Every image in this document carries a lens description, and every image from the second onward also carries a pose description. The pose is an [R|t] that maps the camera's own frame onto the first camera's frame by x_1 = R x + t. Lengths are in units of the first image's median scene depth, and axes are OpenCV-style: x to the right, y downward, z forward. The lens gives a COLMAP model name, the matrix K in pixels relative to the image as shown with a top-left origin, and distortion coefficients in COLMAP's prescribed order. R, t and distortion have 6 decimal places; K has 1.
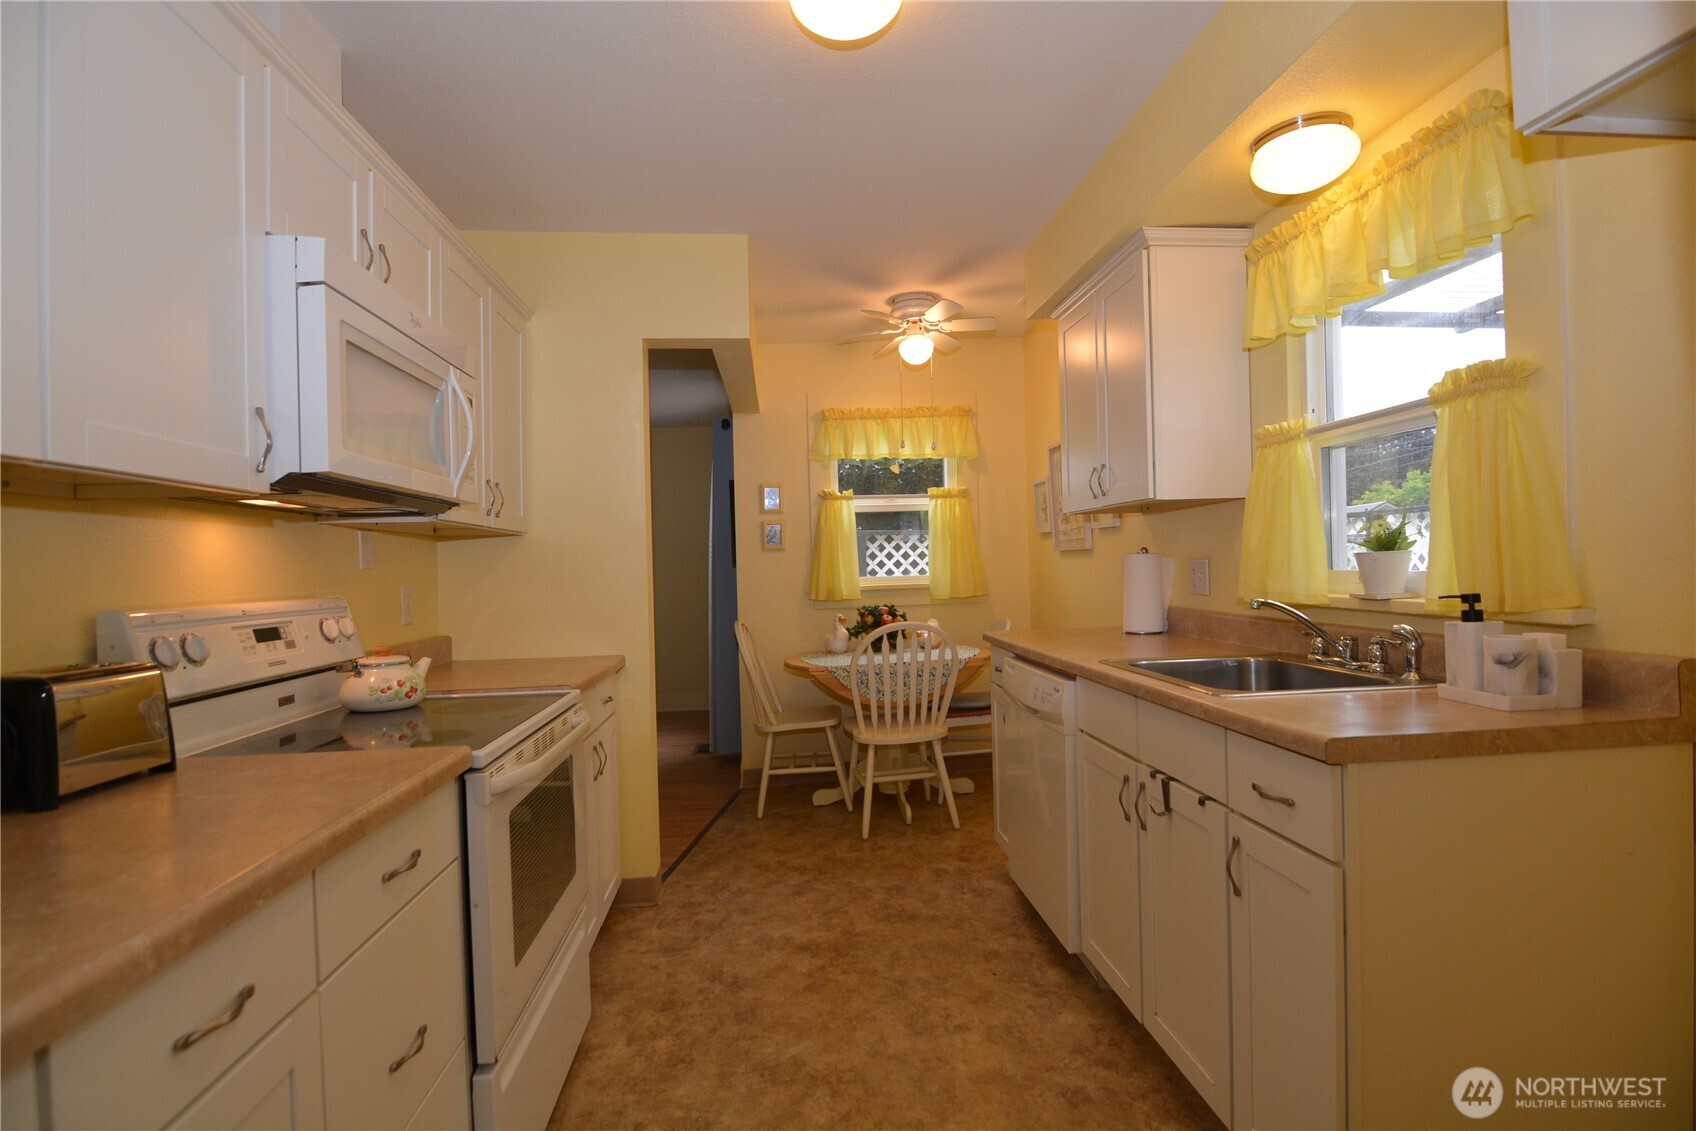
lens RADIAL K [[817.9, 0, 840.0], [0, 817.9, 570.6], [0, 0, 1]] dist [-0.009971, -0.008721]
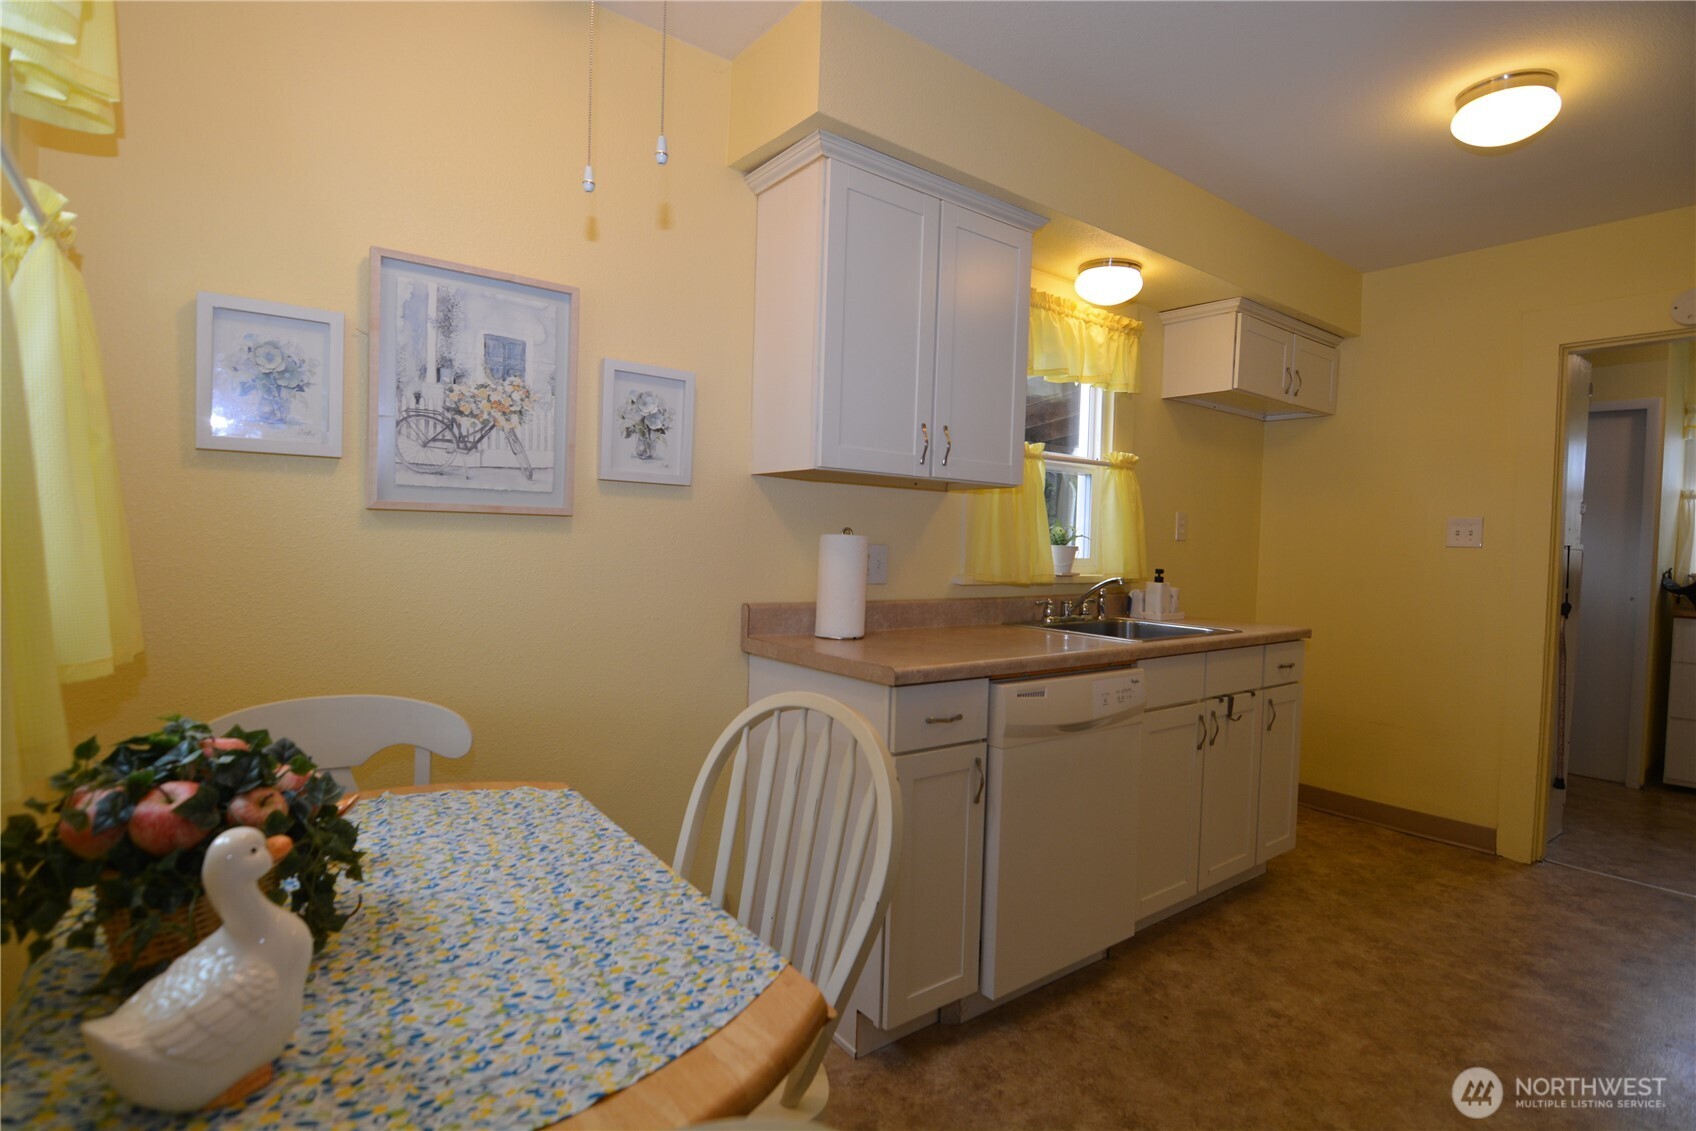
lens RADIAL K [[817.9, 0, 840.0], [0, 817.9, 570.6], [0, 0, 1]] dist [-0.009971, -0.008721]
pose [[-0.532502, -0.014707, 0.846301, -0.414189], [-0.000575, 0.999855, 0.017014, -0.003240], [-0.846429, 0.008574, -0.532433, 2.030636]]
